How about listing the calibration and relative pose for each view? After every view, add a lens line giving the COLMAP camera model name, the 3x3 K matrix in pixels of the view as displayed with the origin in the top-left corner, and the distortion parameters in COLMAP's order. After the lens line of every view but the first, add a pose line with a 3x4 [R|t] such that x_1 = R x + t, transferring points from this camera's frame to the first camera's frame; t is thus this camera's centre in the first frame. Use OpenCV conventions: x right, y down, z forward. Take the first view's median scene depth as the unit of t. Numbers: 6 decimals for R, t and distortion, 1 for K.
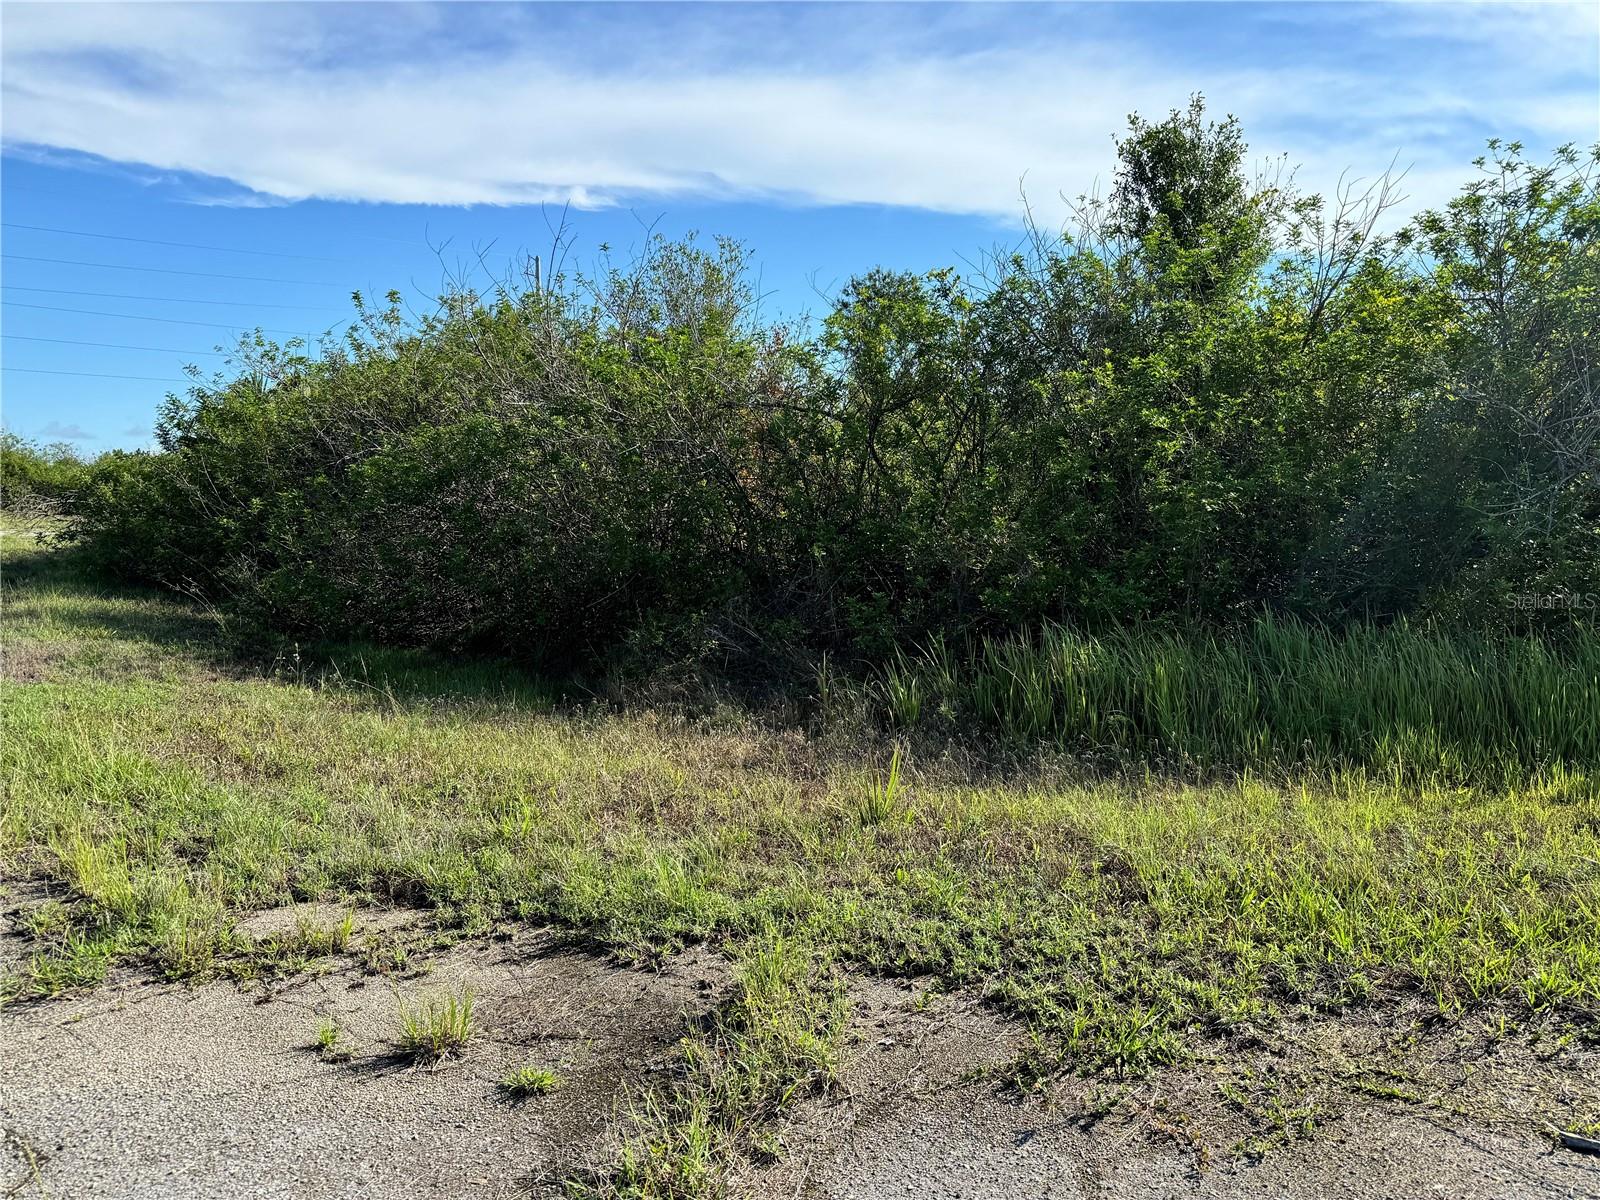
lens RADIAL K [[1122.7, 0, 790.1], [0, 1122.7, 610.3], [0, 0, 1]] dist [0.008386, -0.004362]
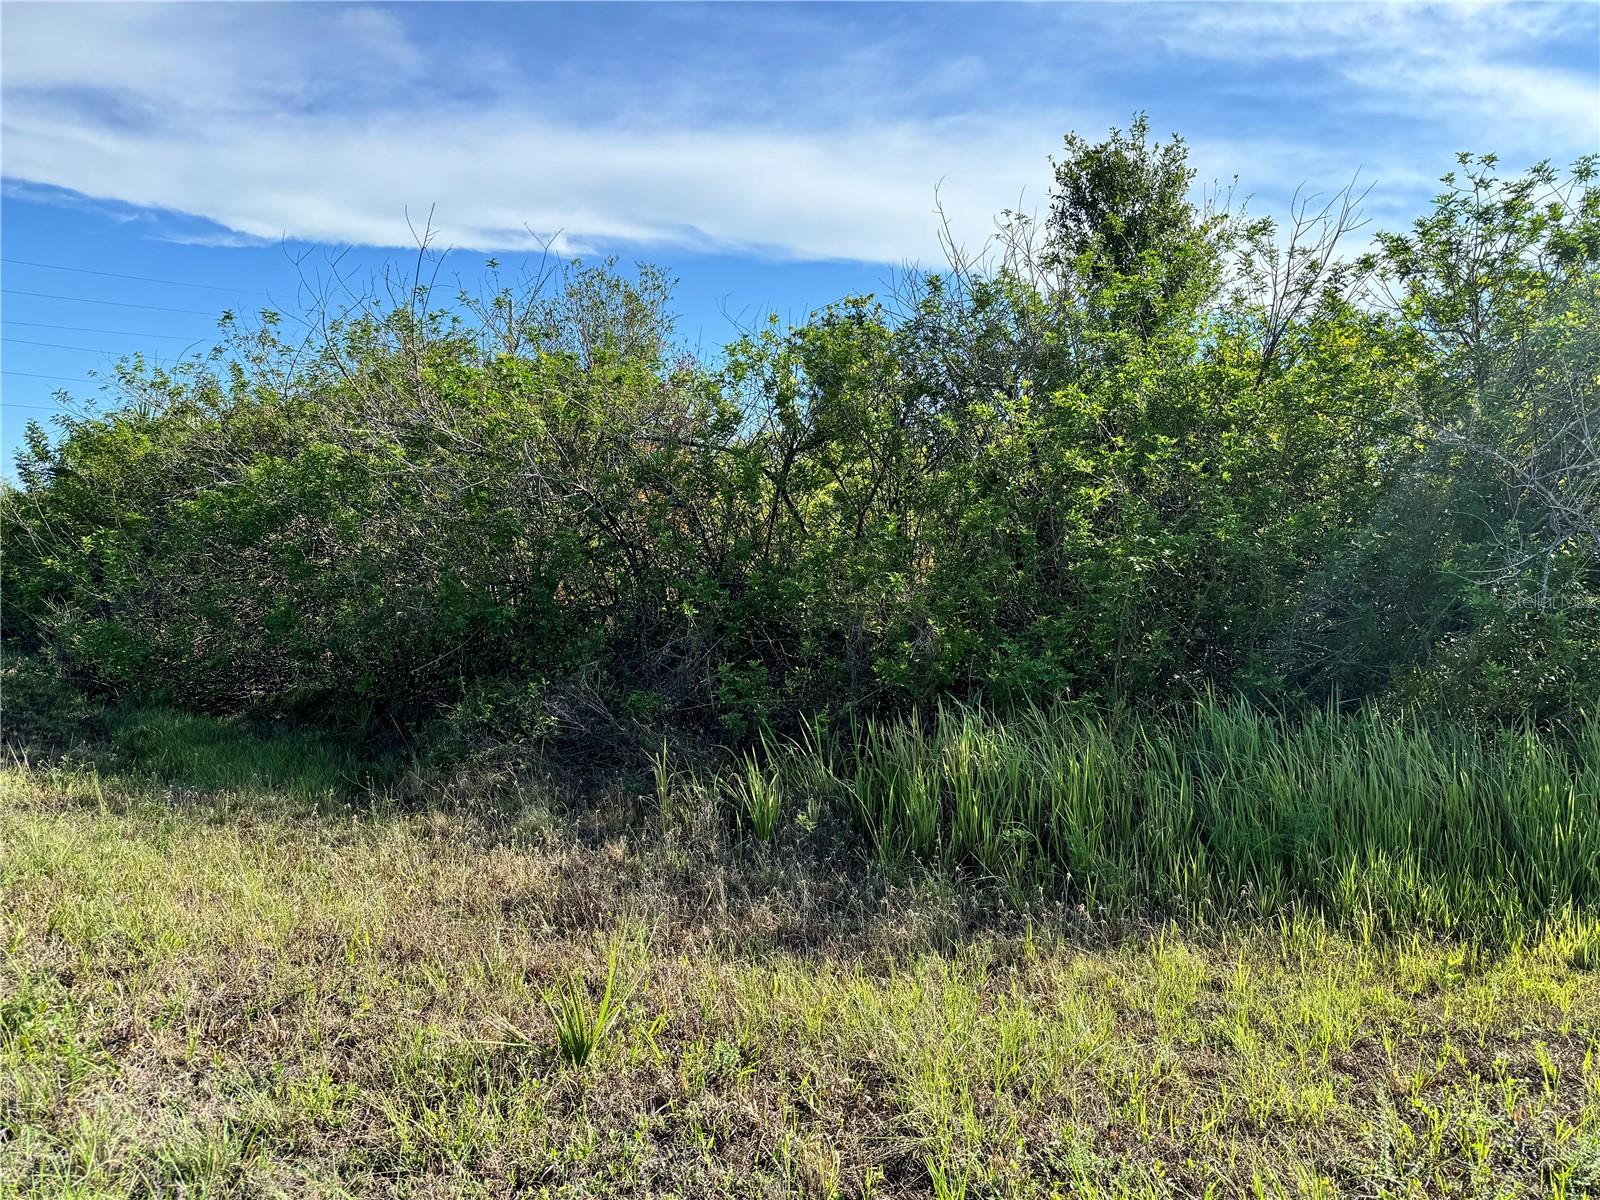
lens RADIAL K [[1123.7, 0, 800.0], [0, 1123.7, 600.0], [0, 0, 1]] dist [0.030990, -0.037801]
pose [[0.999354, 0.015278, 0.032533, 0.083432], [-0.013570, 0.998551, -0.052069, -0.017603], [-0.033281, 0.051594, 0.998113, 0.155316]]
